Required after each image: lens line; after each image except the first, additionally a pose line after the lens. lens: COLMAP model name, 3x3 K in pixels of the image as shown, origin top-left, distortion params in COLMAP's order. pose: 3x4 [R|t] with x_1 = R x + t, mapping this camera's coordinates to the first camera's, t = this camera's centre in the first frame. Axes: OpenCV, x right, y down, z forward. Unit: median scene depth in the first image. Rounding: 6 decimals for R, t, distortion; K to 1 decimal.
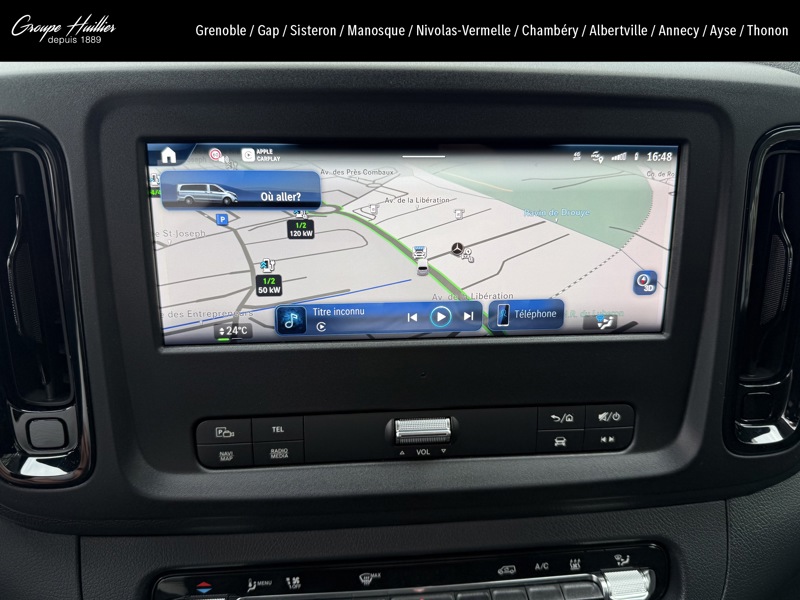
lens RADIAL K [[578.2, 0, 400.3], [0, 578.2, 304.0], [0, 0, 1]] dist [-0.024249, -0.004106]
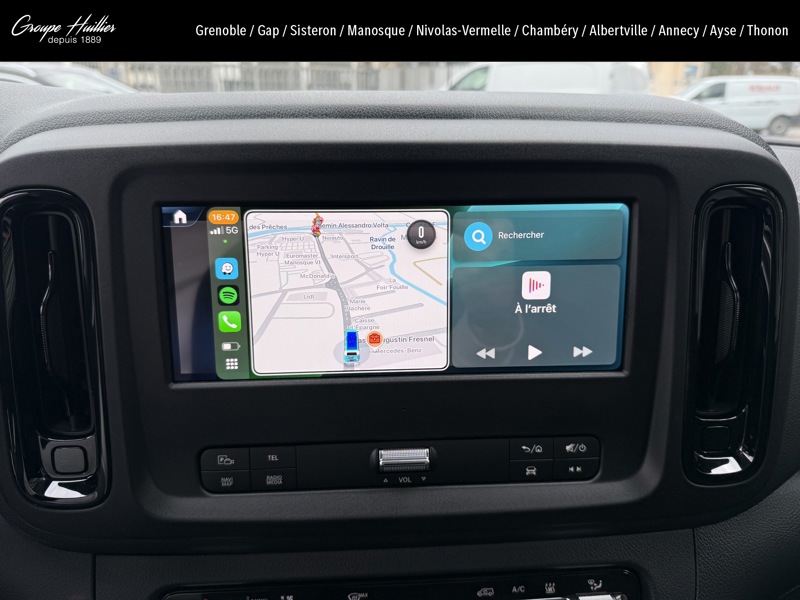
lens RADIAL K [[578.2, 0, 400.3], [0, 578.2, 304.0], [0, 0, 1]] dist [-0.024249, -0.004106]
pose [[0.999484, -0.002974, -0.031998, 0.068146], [0.001039, 0.998180, -0.060301, -0.011330], [0.032119, 0.060236, 0.997667, -0.118003]]
